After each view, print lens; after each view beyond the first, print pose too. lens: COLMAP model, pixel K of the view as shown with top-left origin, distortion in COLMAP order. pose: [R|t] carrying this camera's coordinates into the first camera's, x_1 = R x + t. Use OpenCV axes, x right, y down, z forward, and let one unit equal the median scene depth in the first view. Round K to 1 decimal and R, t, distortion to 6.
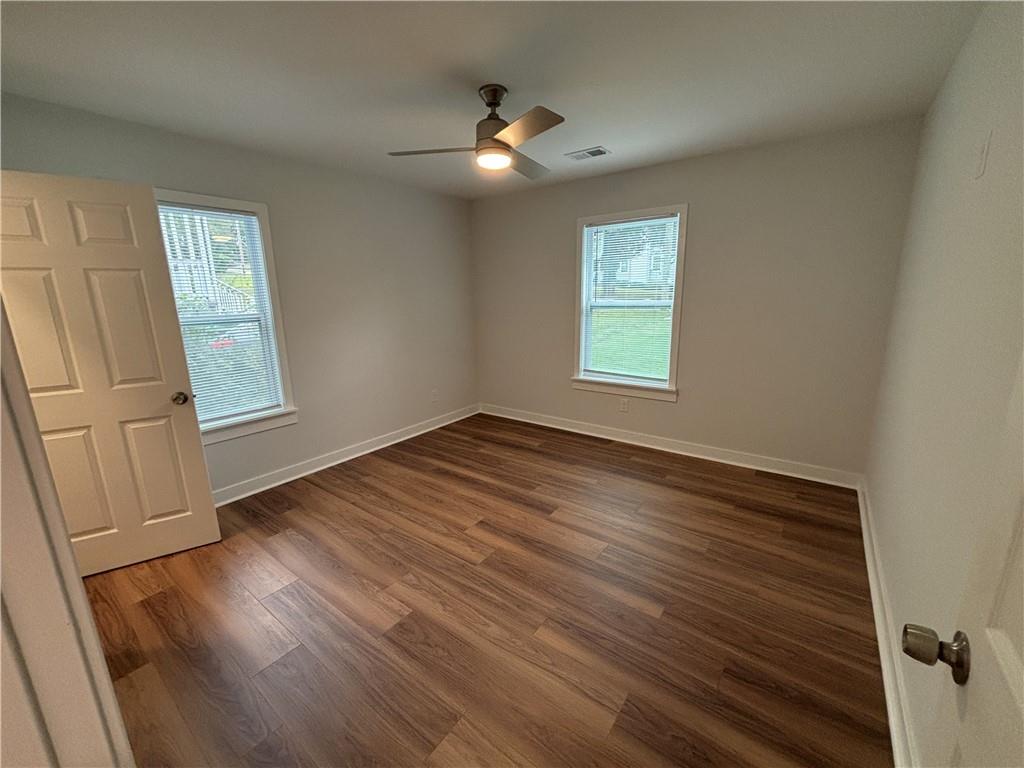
lens RADIAL K [[412.9, 0, 514.5], [0, 412.9, 383.2], [0, 0, 1]] dist [-0.000222, -0.000047]
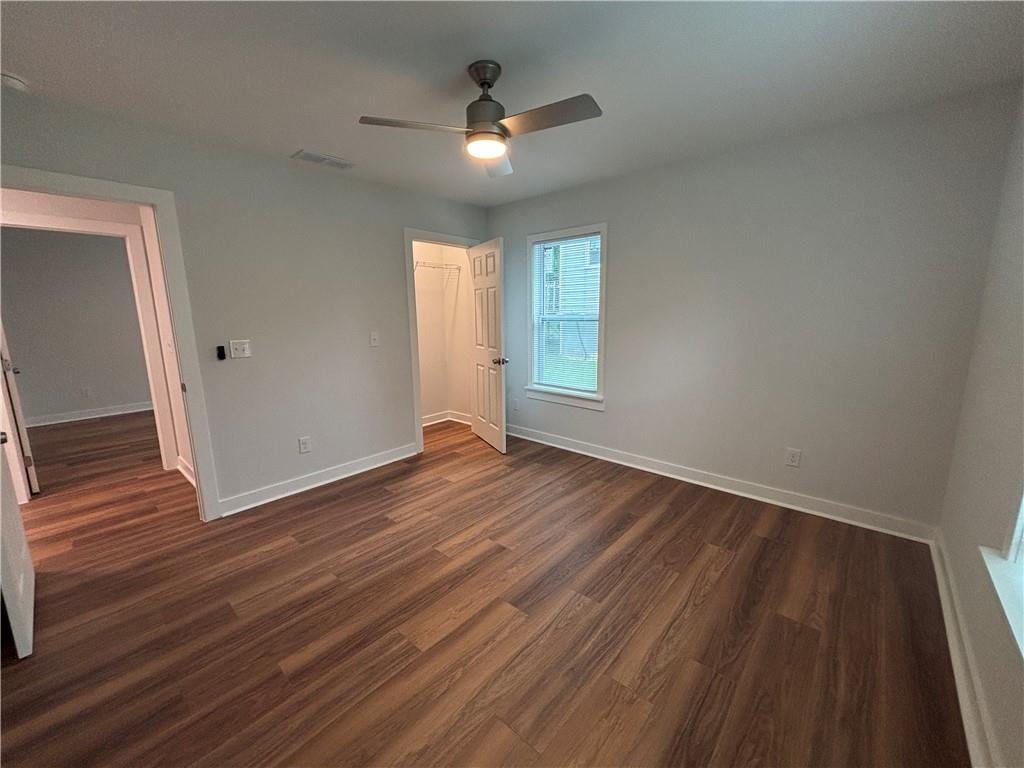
lens RADIAL K [[411.5, 0, 507.9], [0, 411.5, 379.3], [0, 0, 1]] dist [0.004175, 0.000197]
pose [[-0.082139, 0.196403, -0.977077, 0.670280], [-0.203498, 0.956429, 0.209360, -0.197385], [0.975624, 0.216030, -0.038593, 0.871571]]
